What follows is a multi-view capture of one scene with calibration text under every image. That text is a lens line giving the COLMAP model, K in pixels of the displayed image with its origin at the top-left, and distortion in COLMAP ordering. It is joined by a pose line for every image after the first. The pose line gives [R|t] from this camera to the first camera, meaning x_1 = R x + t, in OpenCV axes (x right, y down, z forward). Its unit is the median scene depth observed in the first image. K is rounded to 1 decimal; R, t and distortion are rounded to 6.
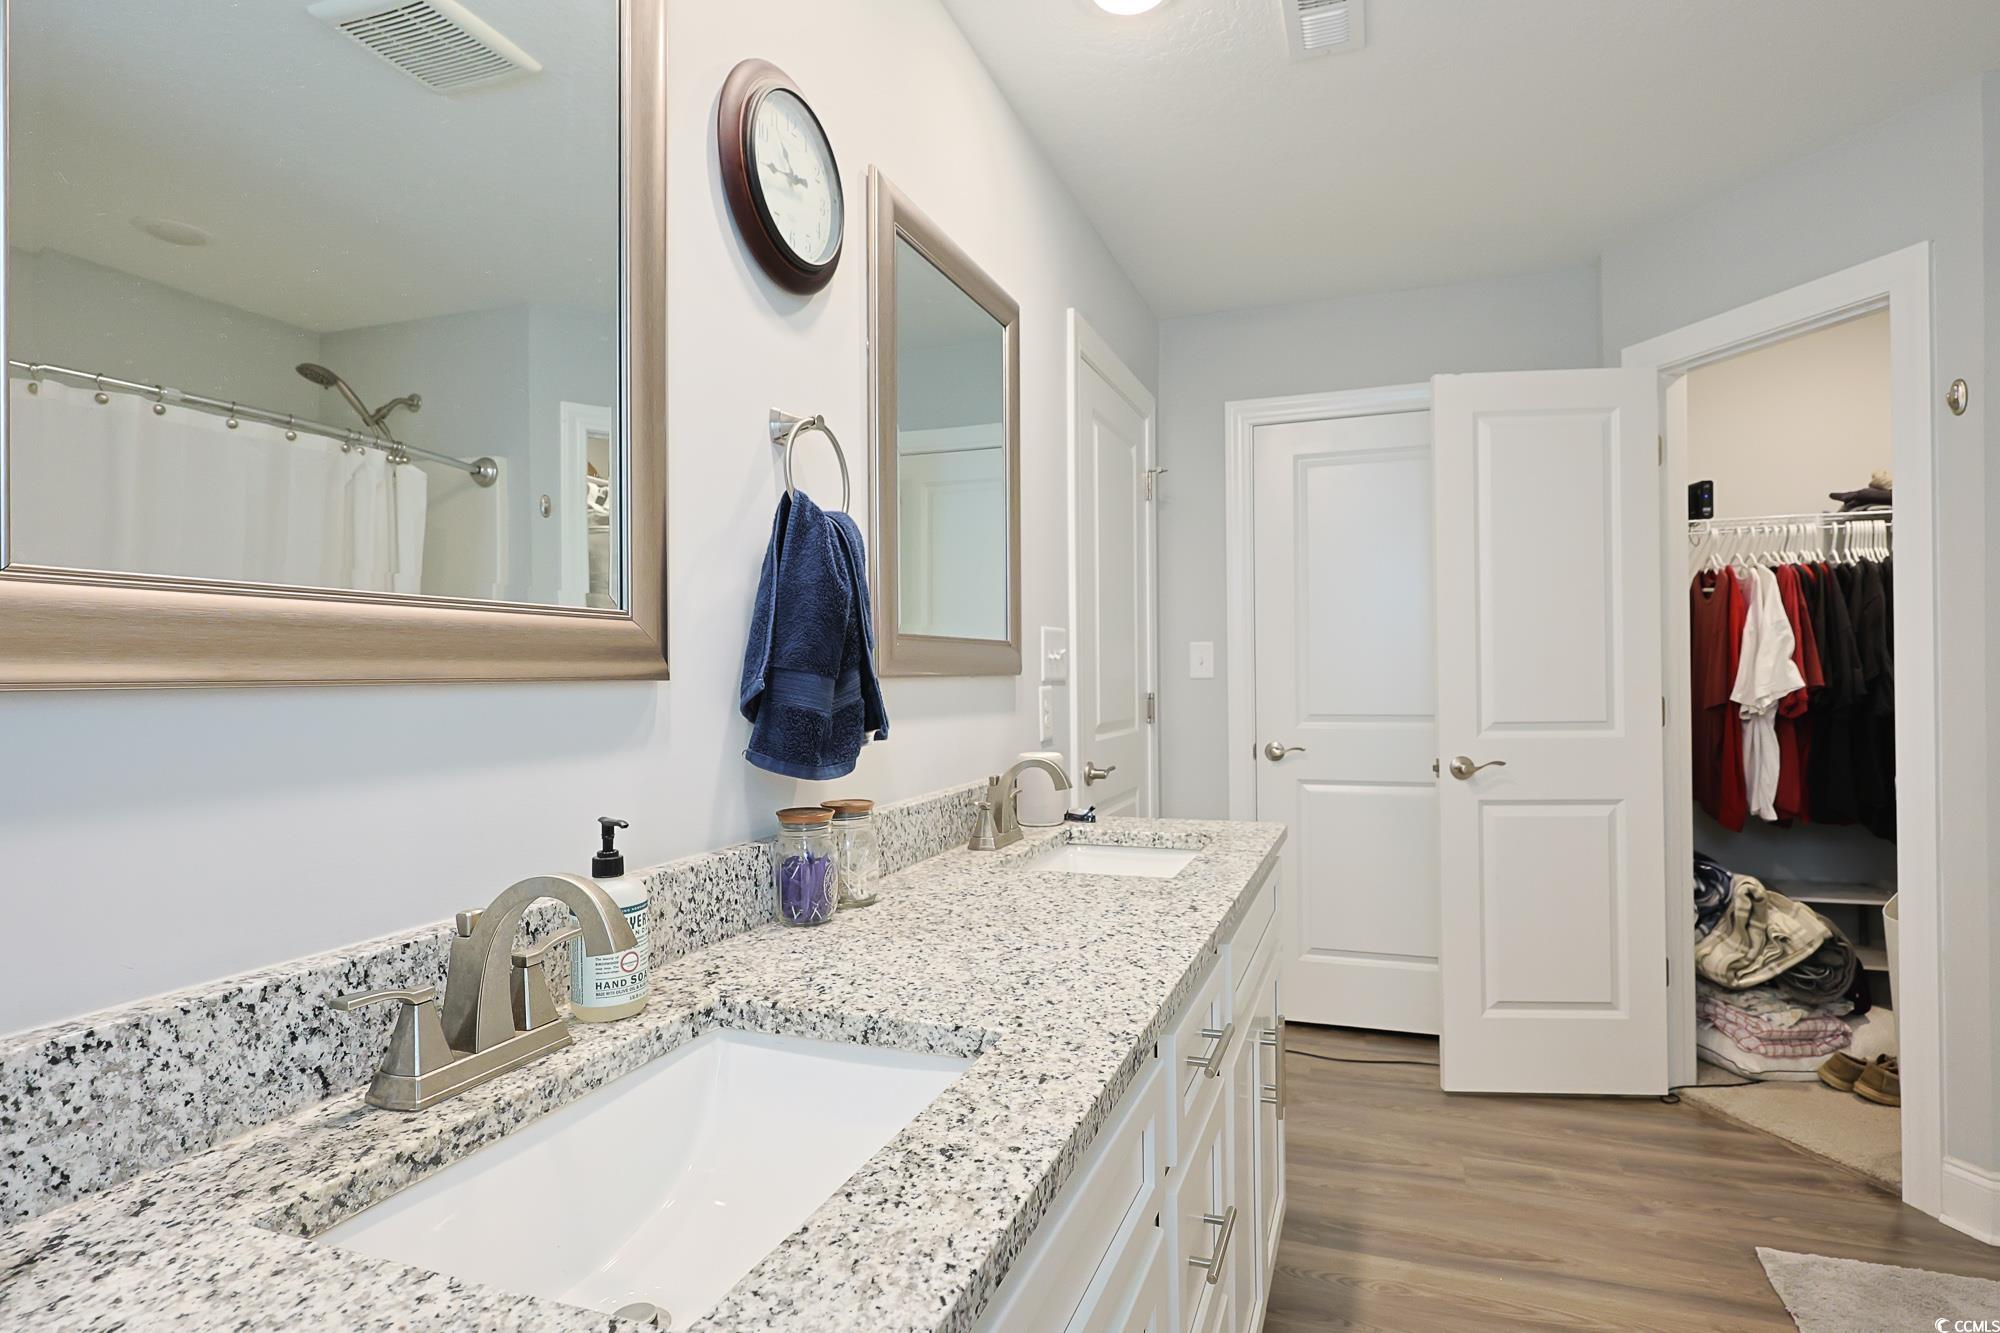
lens RADIAL K [[1054.8, 0, 1000.0], [0, 1054.8, 666.5], [0, 0, 1]] dist [-0.004329, -0.001288]
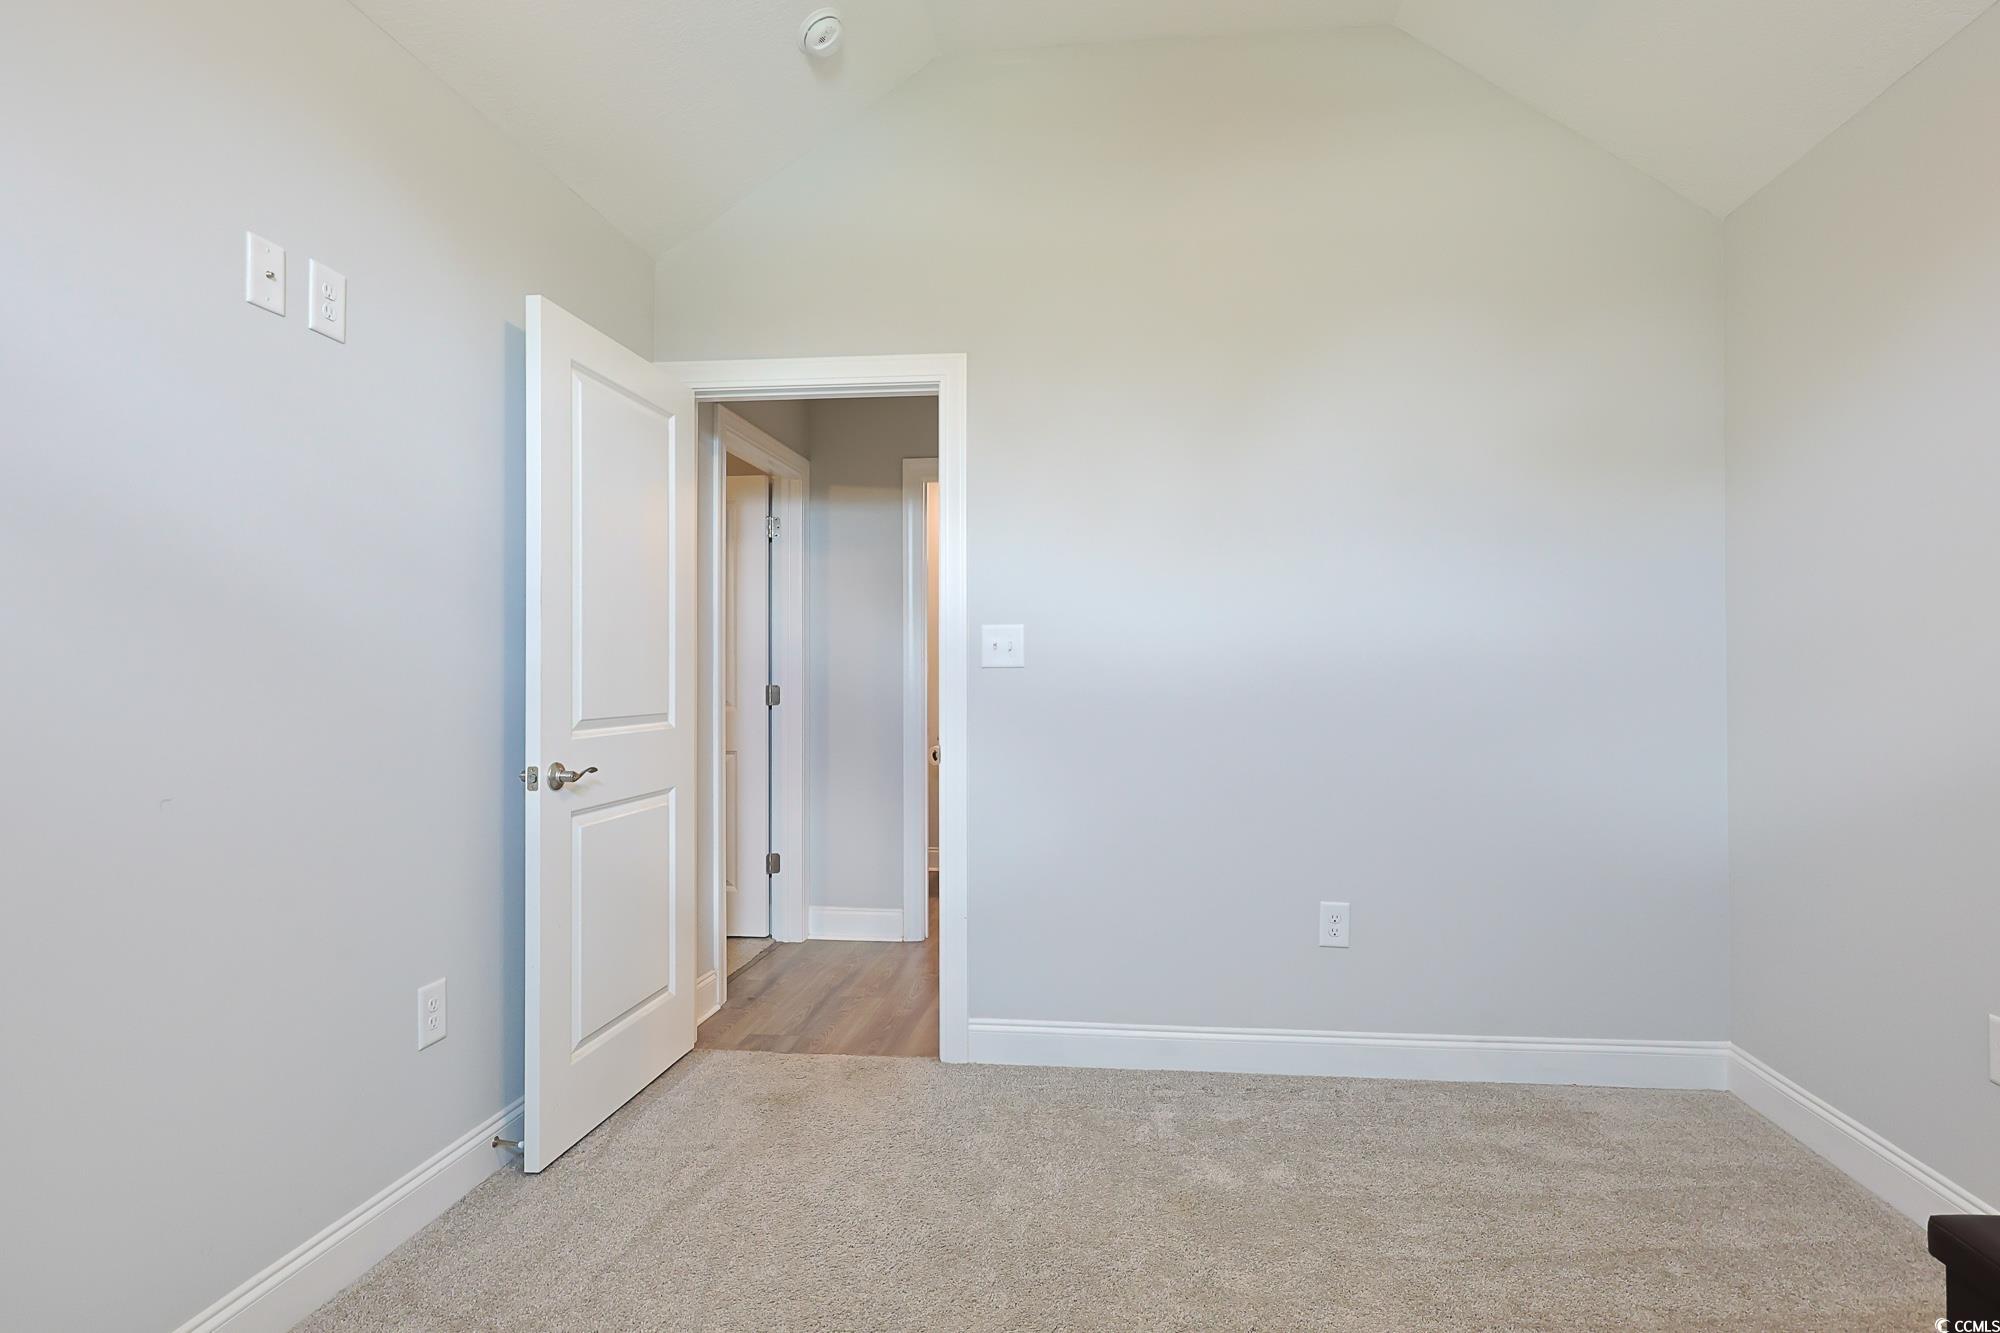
lens RADIAL K [[1054.8, 0, 1000.0], [0, 1054.8, 666.5], [0, 0, 1]] dist [-0.004329, -0.001288]
pose [[-0.231895, 0.012454, 0.972661, -0.461953], [-0.005126, 0.999889, -0.014025, 0.018864], [-0.972727, -0.008238, -0.231806, 0.865732]]
